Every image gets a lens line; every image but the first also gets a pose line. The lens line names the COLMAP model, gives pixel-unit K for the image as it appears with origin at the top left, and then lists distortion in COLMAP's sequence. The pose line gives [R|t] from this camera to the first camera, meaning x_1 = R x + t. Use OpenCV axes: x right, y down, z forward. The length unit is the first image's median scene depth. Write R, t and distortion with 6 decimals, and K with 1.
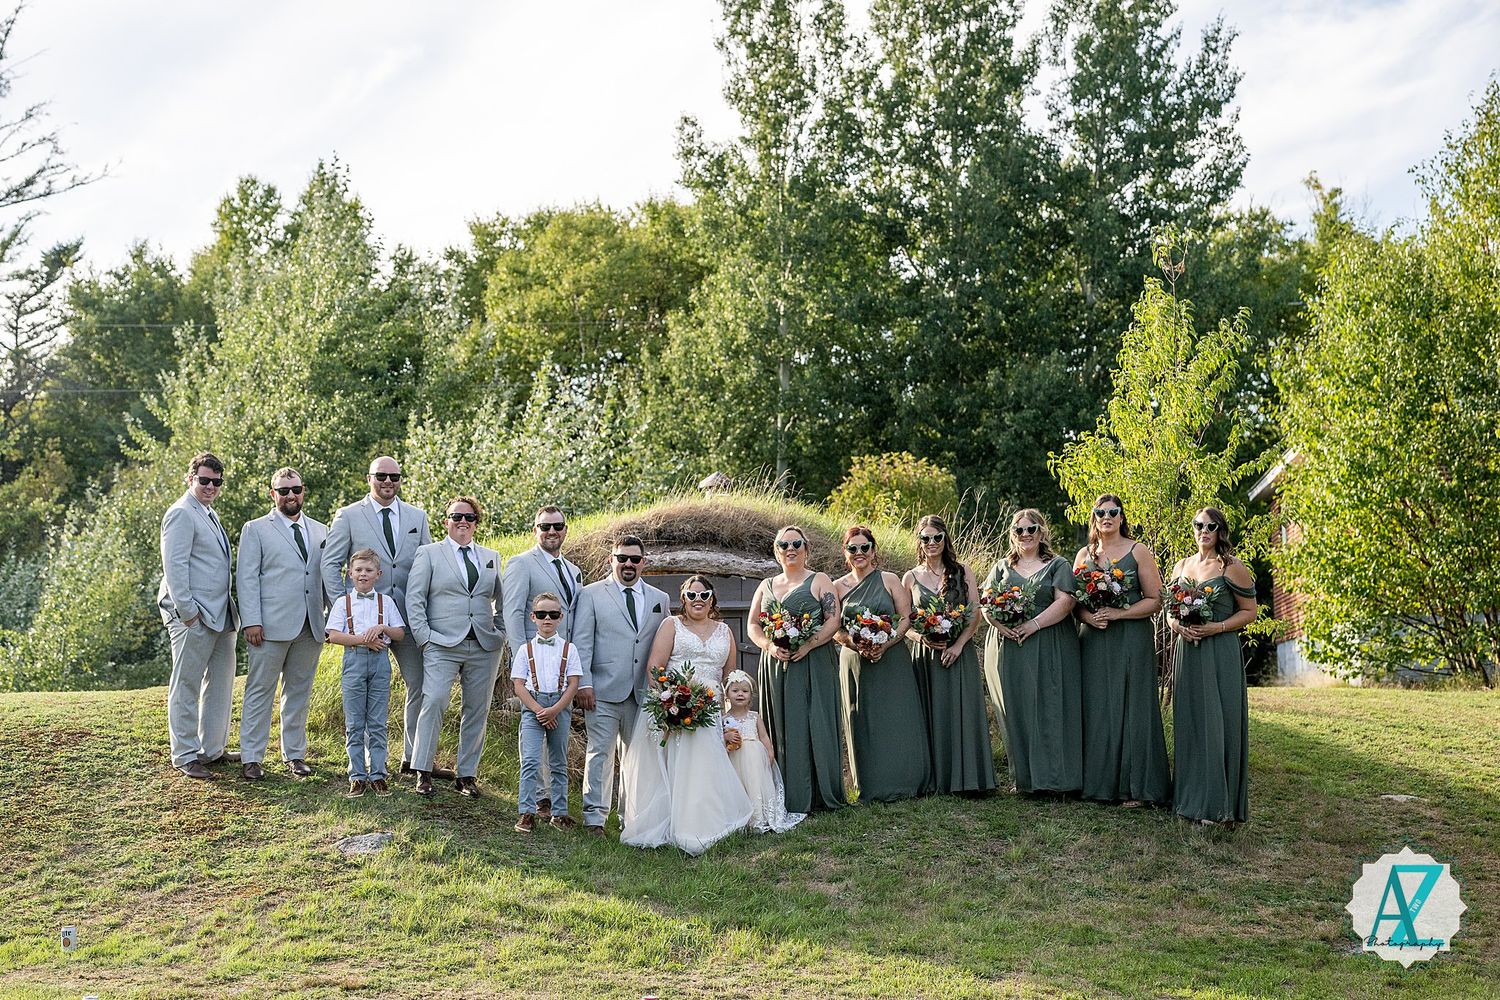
lens RADIAL K [[2686.8, 0, 662.1], [0, 2686.8, 460.7], [0, 0, 1]] dist [0.046772, 0.000000]
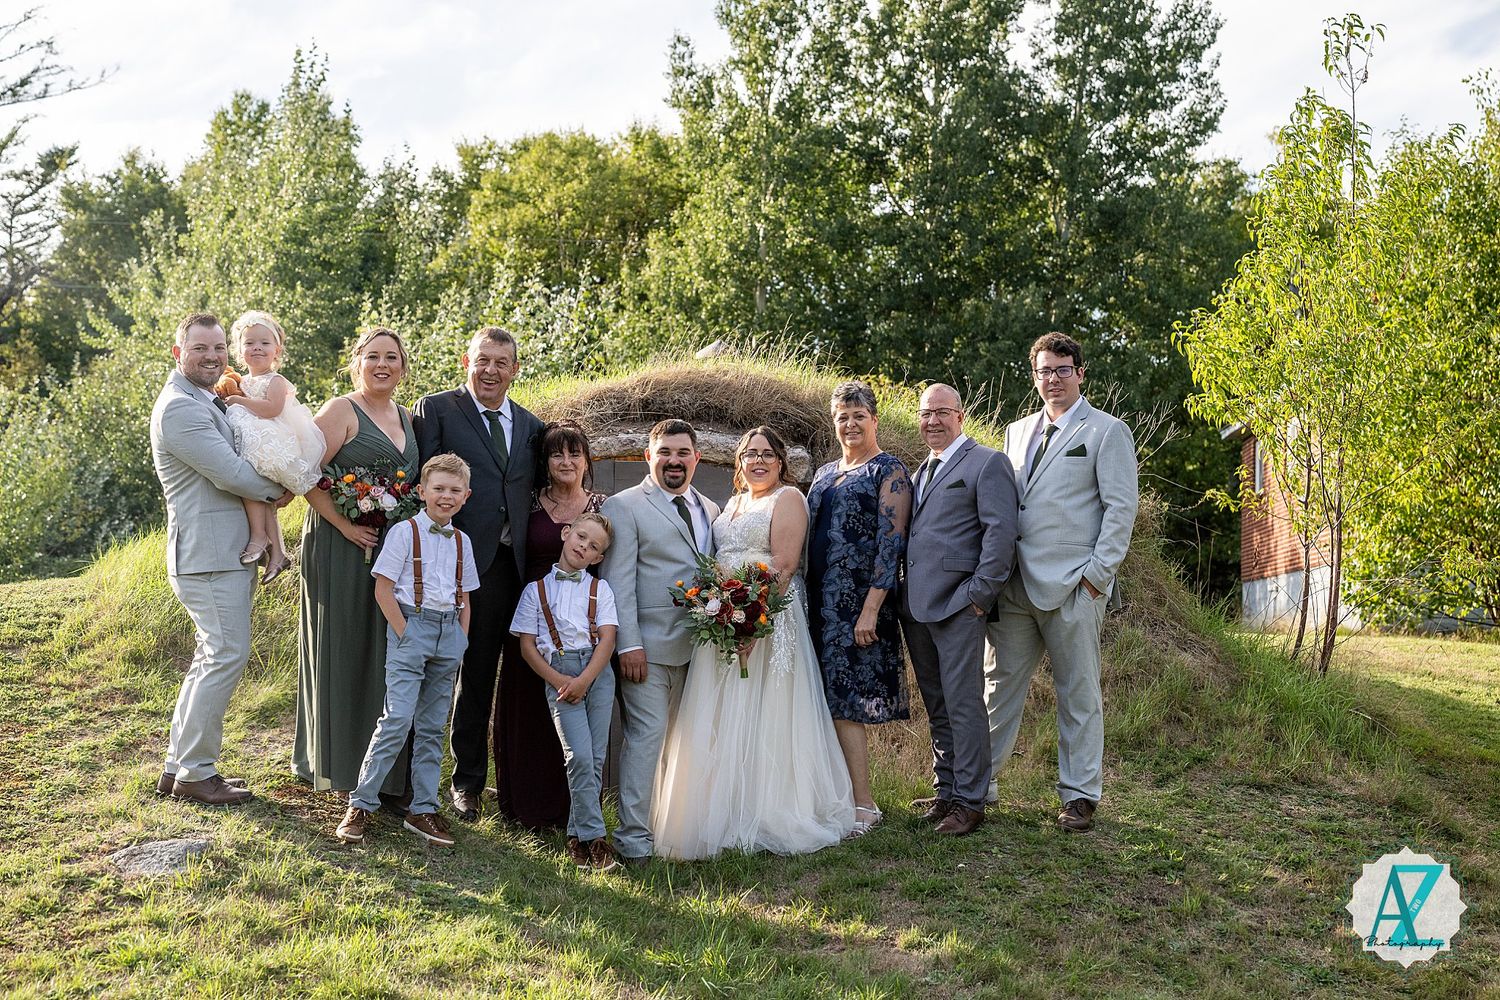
lens RADIAL K [[2305.3, 0, 743.3], [0, 2305.3, 497.7], [0, 0, 1]] dist [0.060649, 0.000000]
pose [[0.997920, 0.040315, 0.050298, -0.001845], [-0.042310, 0.998333, 0.039247, 0.009452], [-0.048632, -0.041294, 0.997963, 0.133779]]
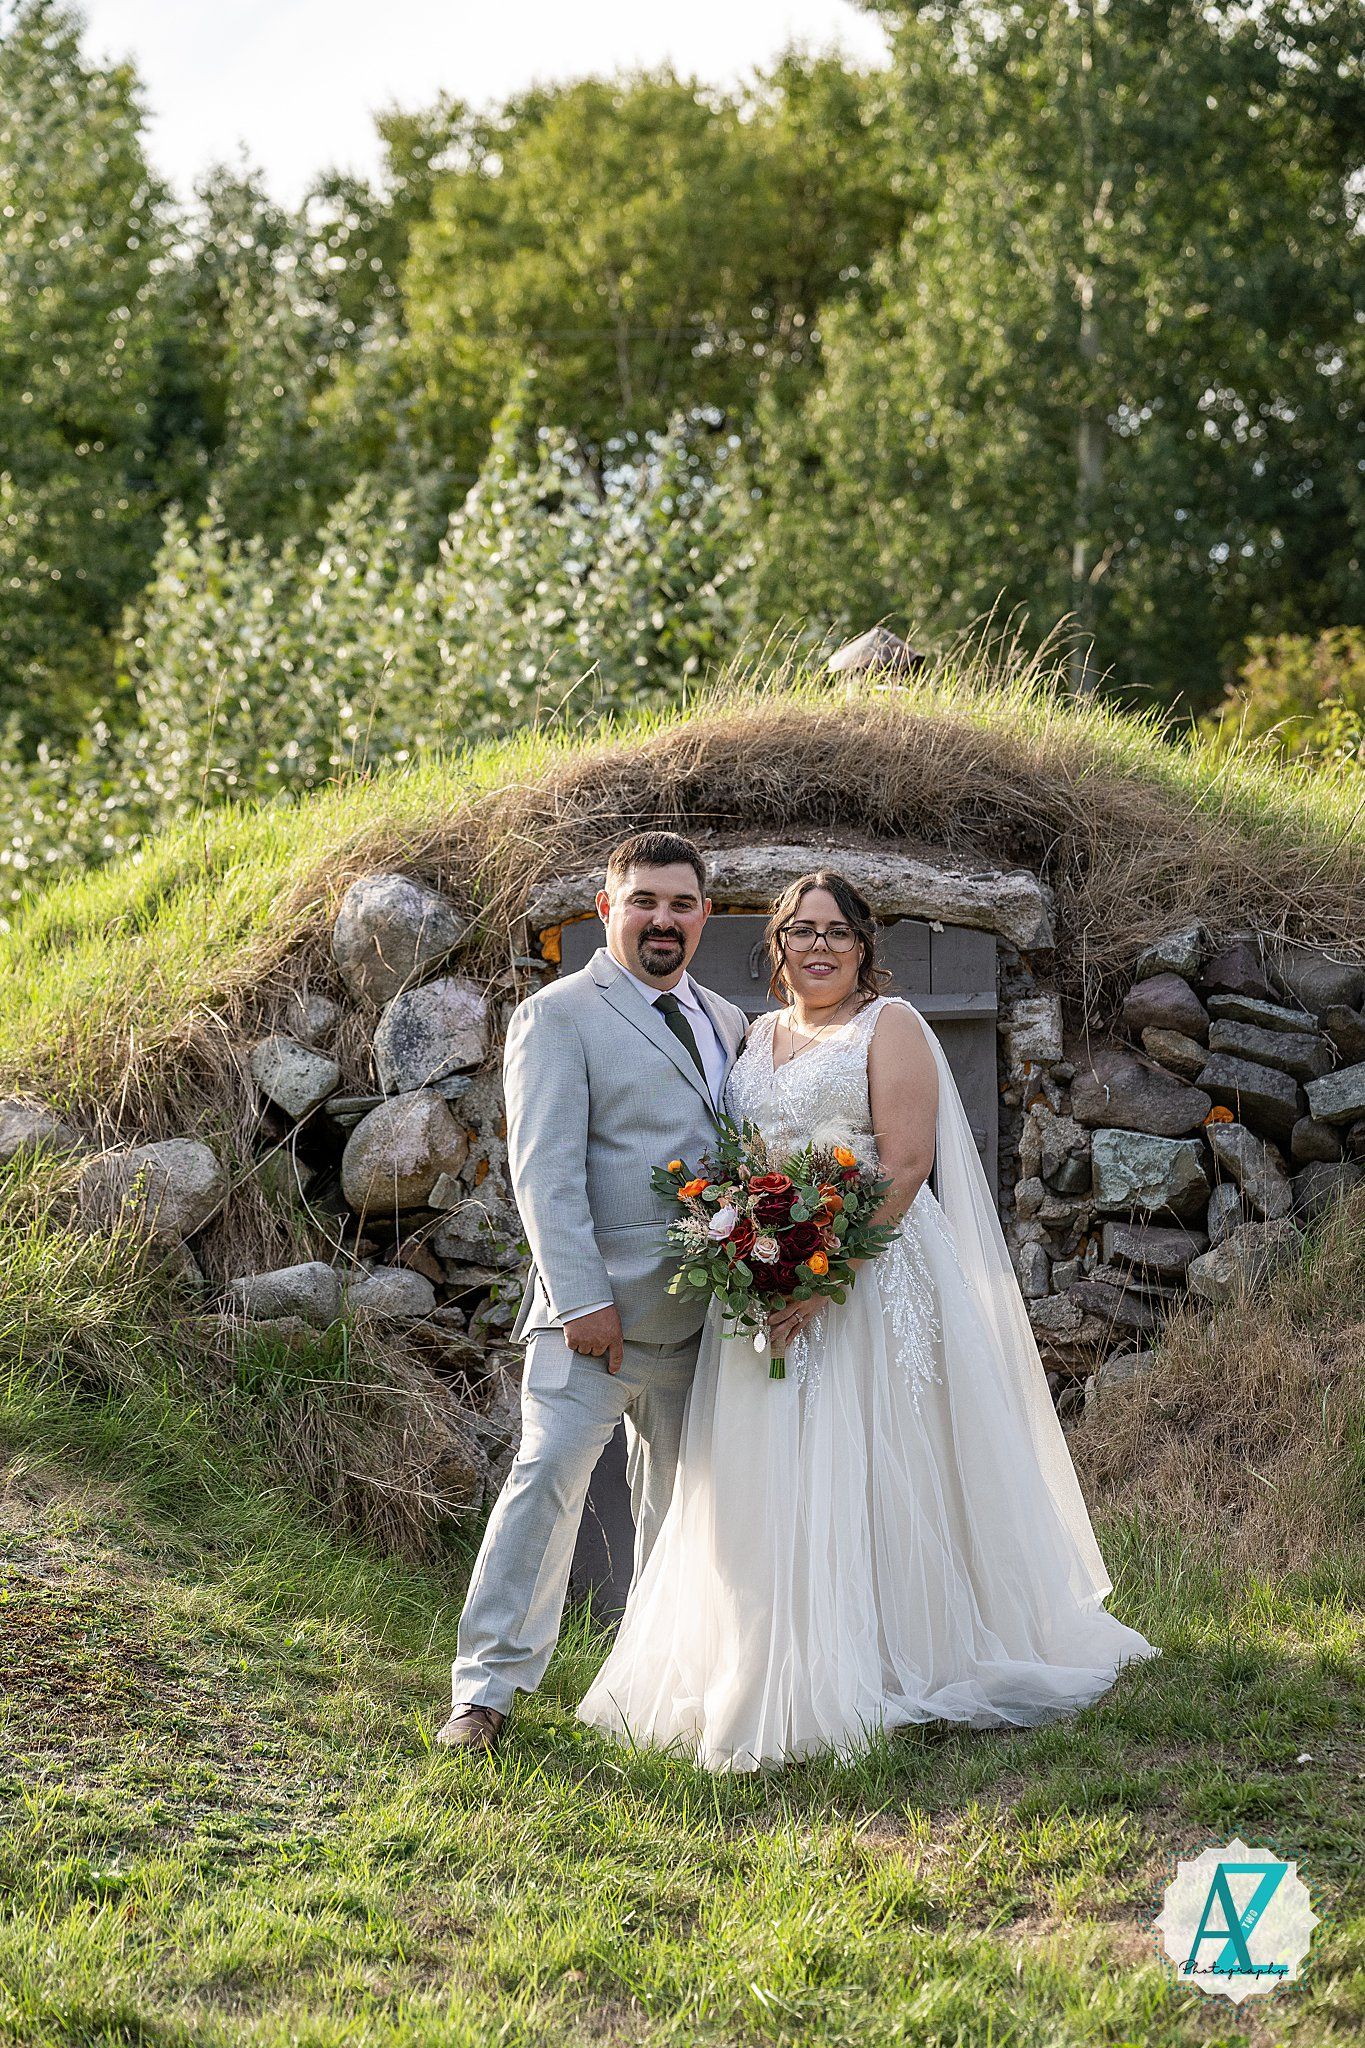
lens RADIAL K [[5602.8, 0, 596.7], [0, 5602.8, 998.6], [0, 0, 1]] dist [0.054037, 0.000000]
pose [[0.999023, 0.004256, -0.043996, 0.006549], [-0.001752, 0.998384, 0.056806, 0.004471], [0.044167, -0.056674, 0.997415, 0.103701]]
